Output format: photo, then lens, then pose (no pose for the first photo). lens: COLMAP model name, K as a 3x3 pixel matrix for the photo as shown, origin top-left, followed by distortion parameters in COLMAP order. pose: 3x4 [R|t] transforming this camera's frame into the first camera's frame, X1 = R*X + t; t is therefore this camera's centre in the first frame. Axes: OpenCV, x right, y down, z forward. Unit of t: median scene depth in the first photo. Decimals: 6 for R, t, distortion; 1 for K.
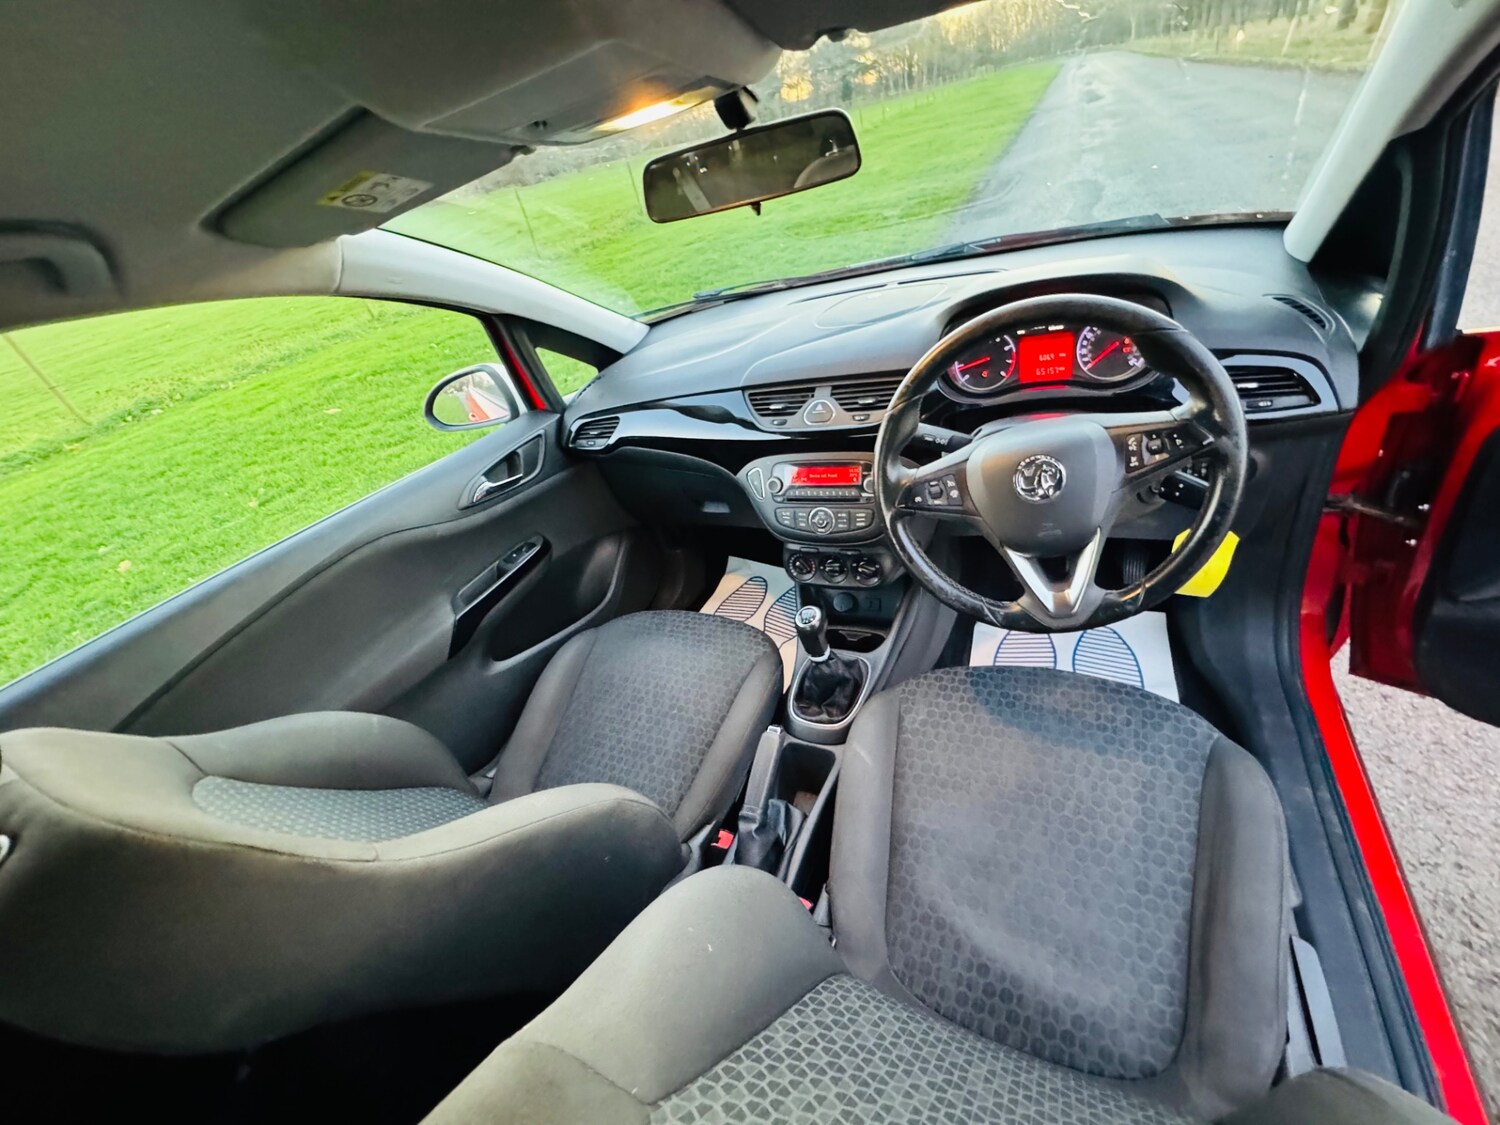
lens RADIAL K [[609.2, 0, 745.0], [0, 609.2, 554.9], [0, 0, 1]] dist [-0.001836, -0.002422]
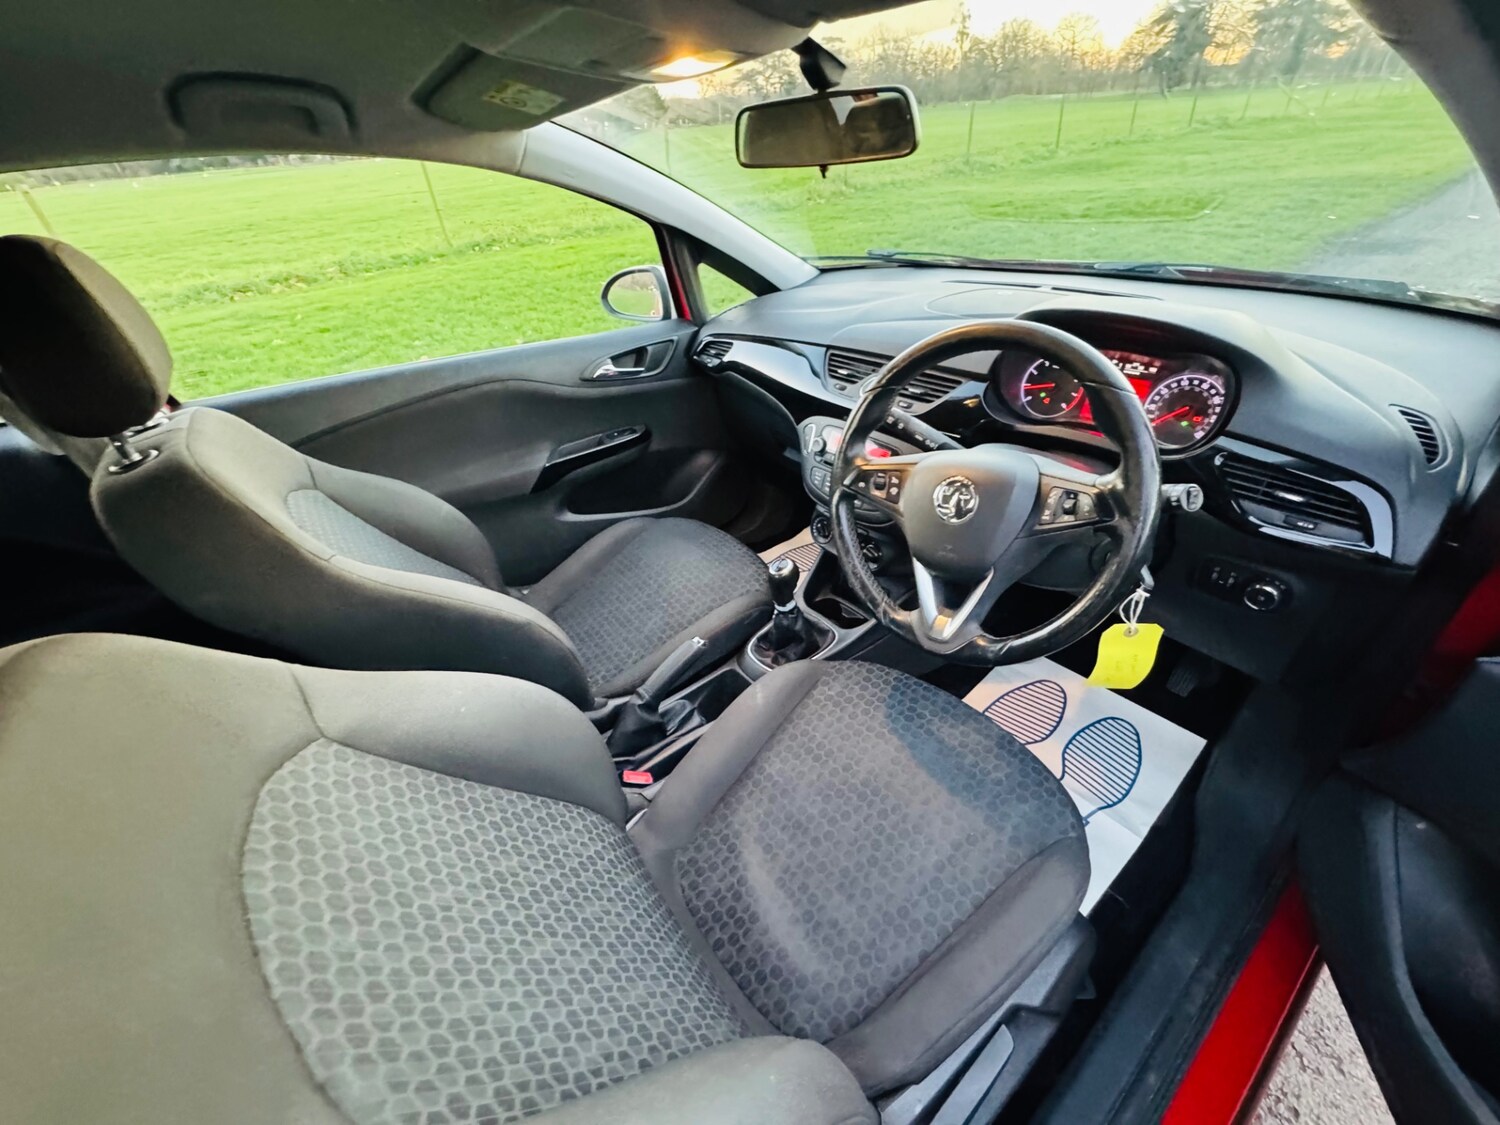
lens RADIAL K [[609.2, 0, 745.0], [0, 609.2, 554.9], [0, 0, 1]] dist [-0.001836, -0.002422]
pose [[0.876963, 0.381152, -0.292674, 0.326984], [-0.358005, 0.924455, 0.131206, -0.032578], [0.320574, -0.010284, 0.947168, -0.031769]]
